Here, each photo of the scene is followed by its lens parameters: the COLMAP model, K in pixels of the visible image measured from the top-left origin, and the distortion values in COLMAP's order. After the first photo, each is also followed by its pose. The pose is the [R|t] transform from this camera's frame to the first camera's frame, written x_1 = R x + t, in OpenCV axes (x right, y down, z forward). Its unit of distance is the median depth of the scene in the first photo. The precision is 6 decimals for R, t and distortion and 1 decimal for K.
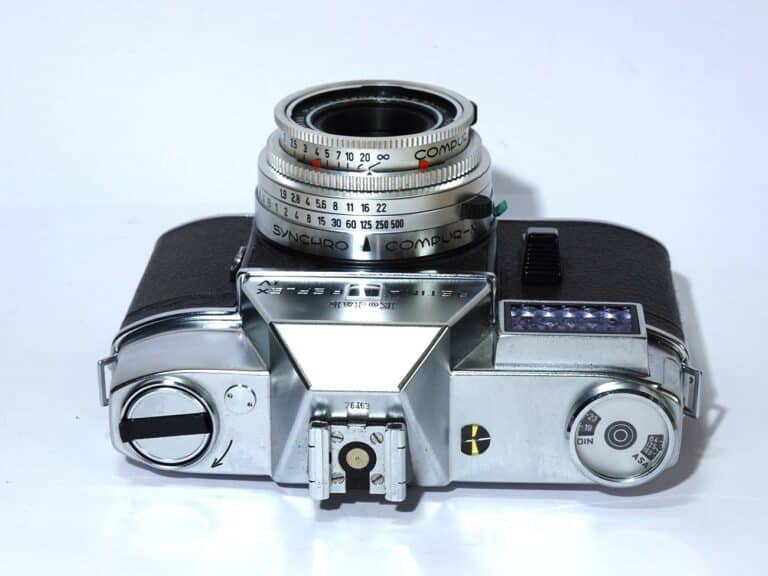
lens RADIAL K [[2108.3, 0, 384.0], [0, 2108.3, 288.0], [0, 0, 1]] dist [0.035272, 0.139878]
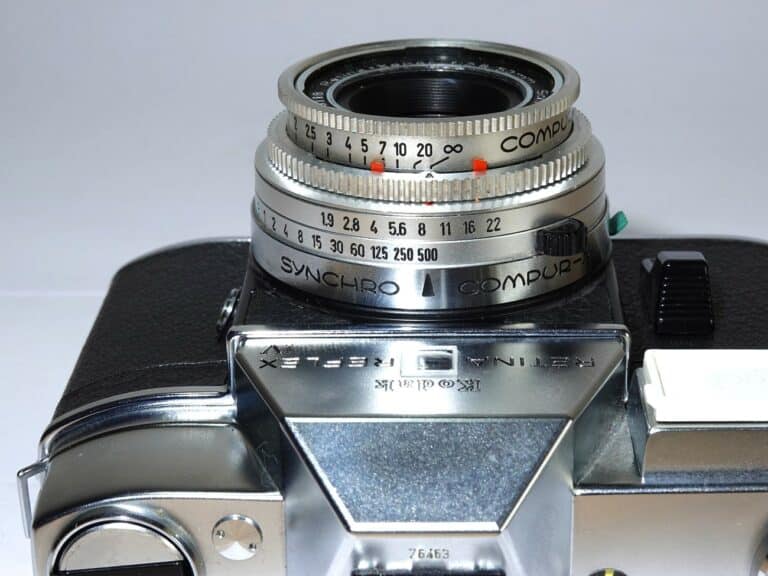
lens RADIAL K [[1629.9, 0, 384.0], [0, 1629.9, 288.0], [0, 0, 1]] dist [-0.046273, -0.250959]
pose [[0.999421, -0.021999, 0.025953, -0.034385], [0.021688, 0.999690, 0.012225, -0.026151], [-0.026214, -0.011655, 0.999588, 0.500548]]
